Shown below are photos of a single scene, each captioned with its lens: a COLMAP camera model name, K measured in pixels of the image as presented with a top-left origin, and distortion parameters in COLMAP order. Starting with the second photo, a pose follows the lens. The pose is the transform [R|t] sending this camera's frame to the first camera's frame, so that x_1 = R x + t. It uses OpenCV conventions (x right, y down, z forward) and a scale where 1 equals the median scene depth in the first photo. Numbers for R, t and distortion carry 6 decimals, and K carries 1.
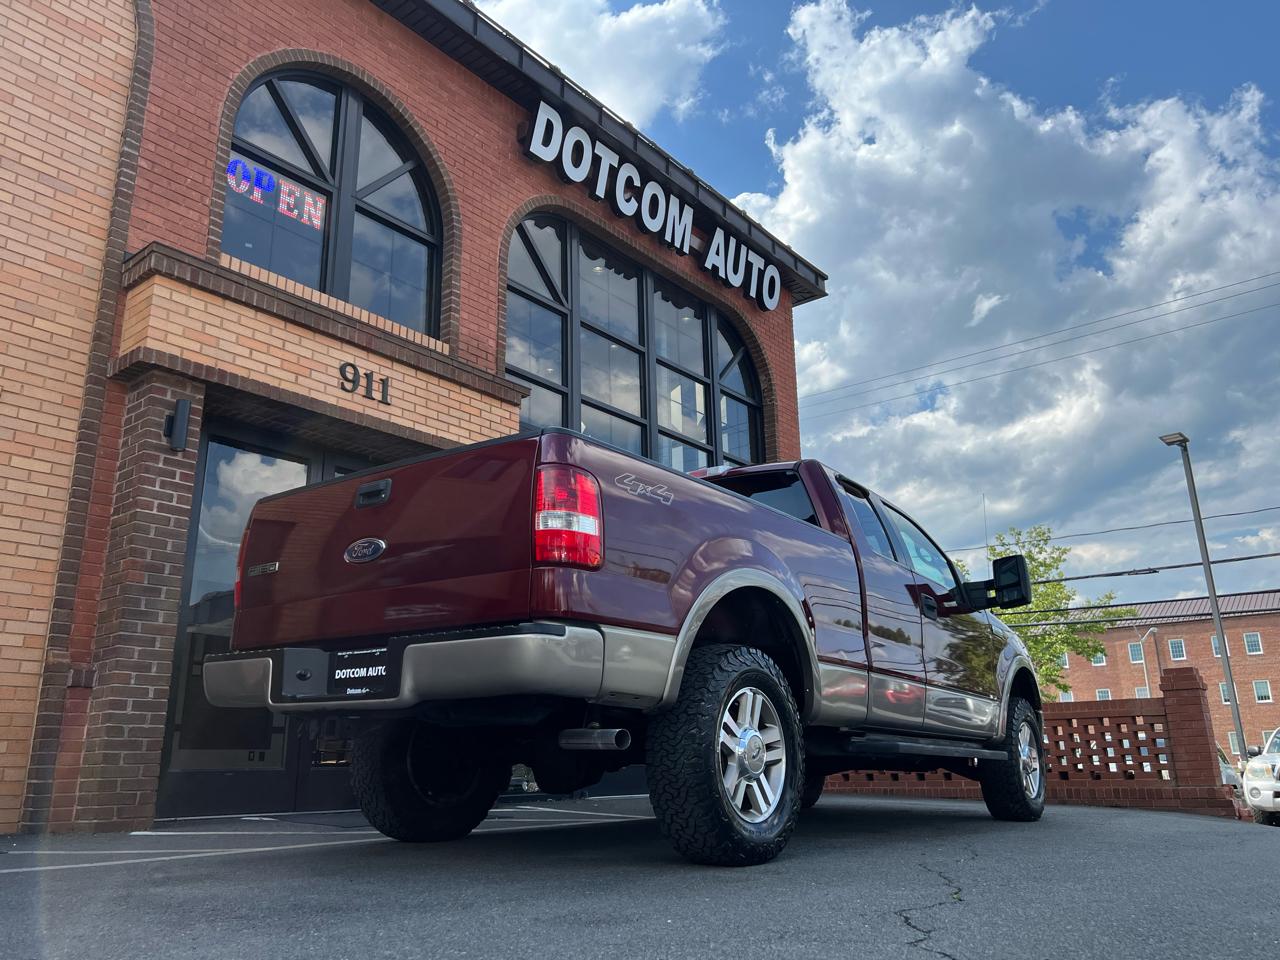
lens RADIAL K [[964.2, 0, 644.8], [0, 964.2, 484.3], [0, 0, 1]] dist [0.062752, -0.075140]
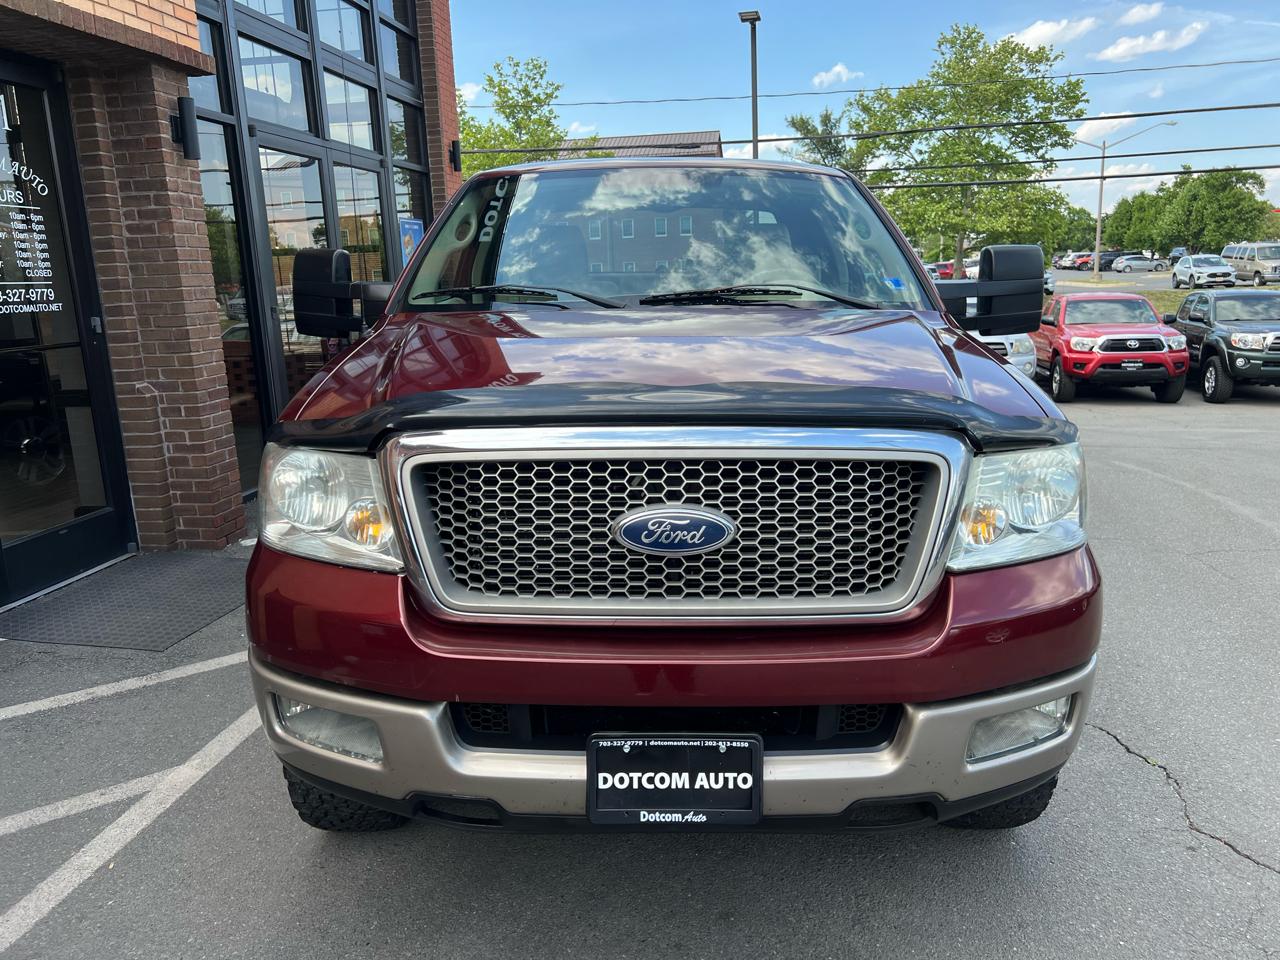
lens RADIAL K [[965.2, 0, 642.3], [0, 965.2, 478.3], [0, 0, 1]] dist [0.053080, -0.057960]
pose [[0.857957, -0.119095, 0.499726, -0.282108], [-0.127649, 0.892826, 0.431934, -0.106583], [-0.497610, -0.434371, 0.750804, 0.259902]]
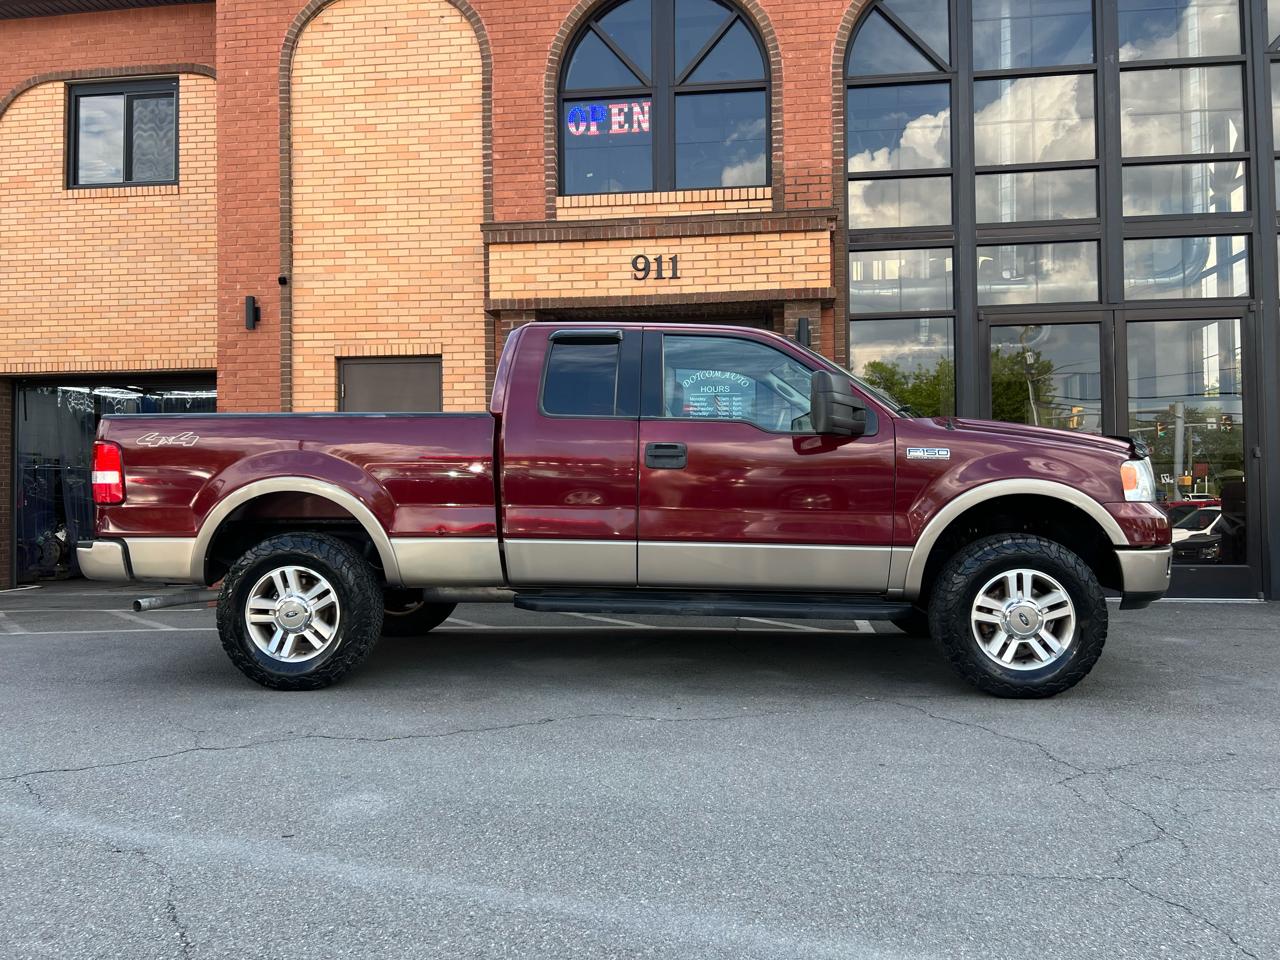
lens RADIAL K [[966.3, 0, 635.1], [0, 966.3, 477.4], [0, 0, 1]] dist [0.051538, -0.057689]
pose [[0.533473, -0.004709, -0.845804, 0.740771], [0.237015, 0.960753, 0.144143, -0.031865], [0.811930, -0.277365, 0.513652, 0.282648]]
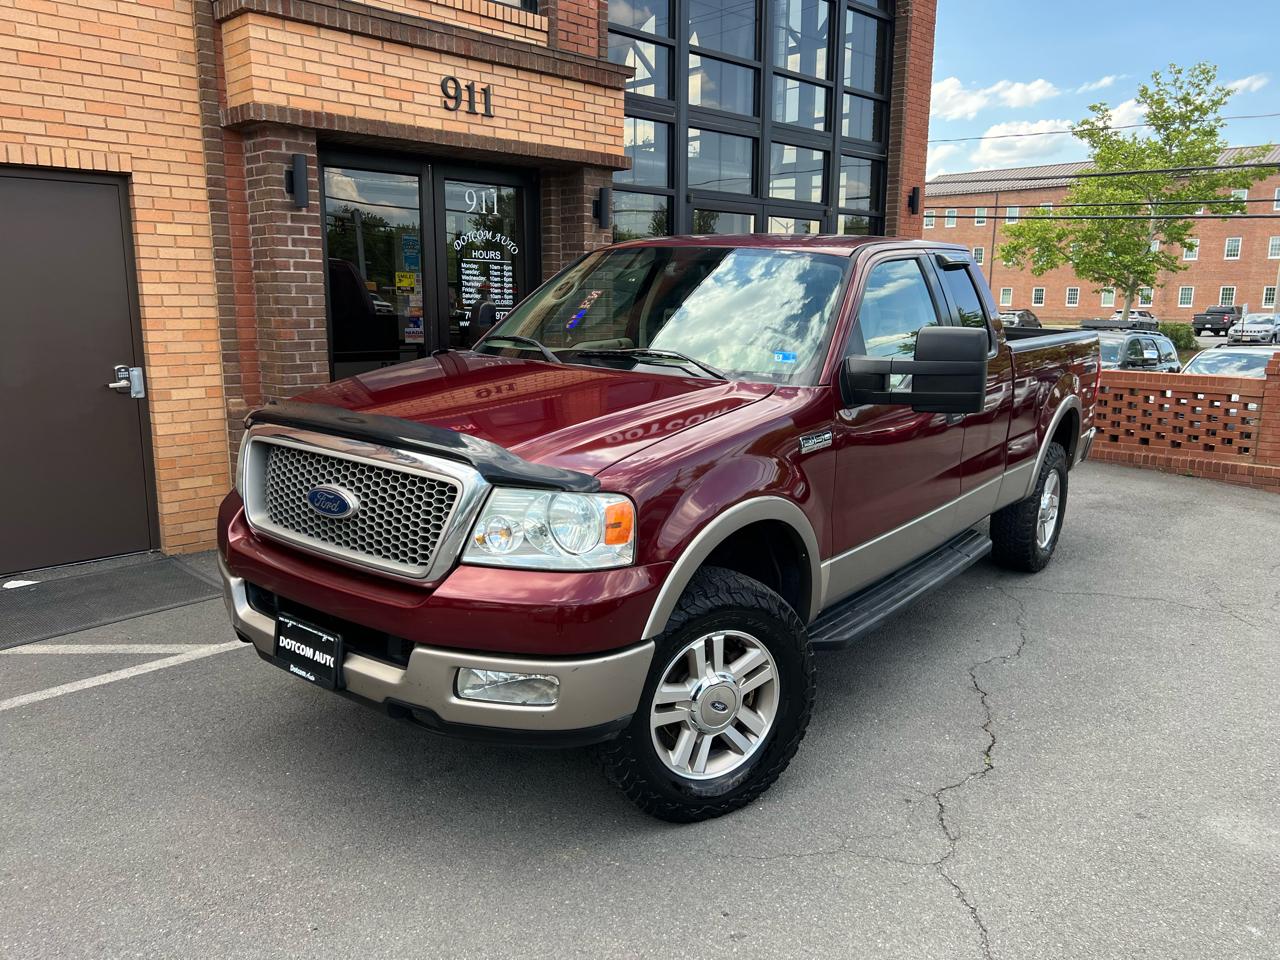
lens RADIAL K [[966.3, 0, 635.1], [0, 966.3, 477.4], [0, 0, 1]] dist [0.051538, -0.057689]
pose [[0.994221, 0.043594, -0.098101, -0.013391], [0.006158, 0.889169, 0.457538, -0.212173], [0.107174, -0.455499, 0.883762, -0.002209]]
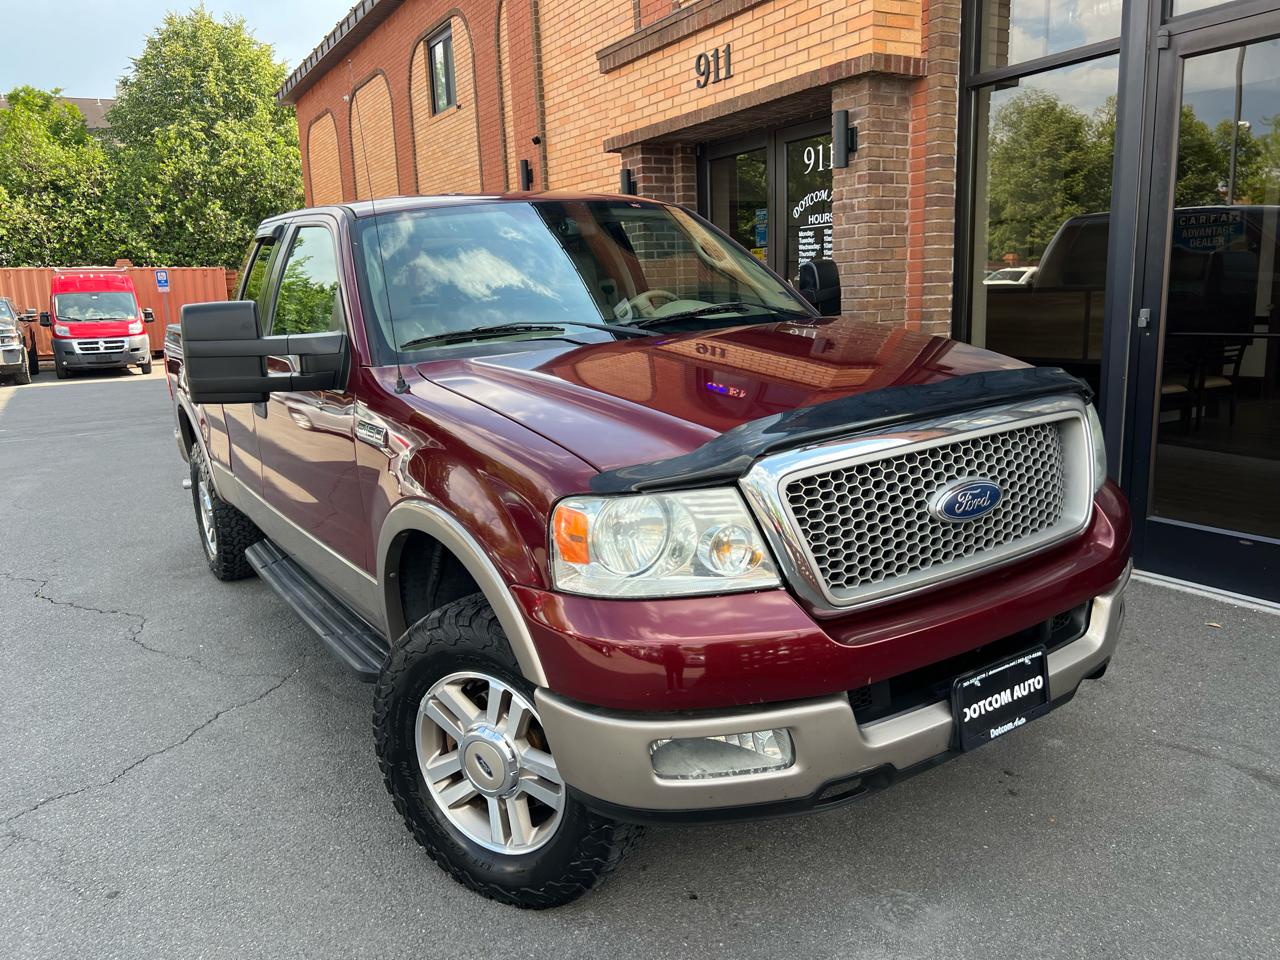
lens RADIAL K [[968.9, 0, 636.3], [0, 968.9, 487.4], [0, 0, 1]] dist [0.037742, -0.040113]
pose [[-0.349294, 0.213486, -0.912369, 0.696792], [0.306583, 0.946144, 0.104015, 0.162729], [0.885438, -0.243385, -0.395934, 1.227084]]
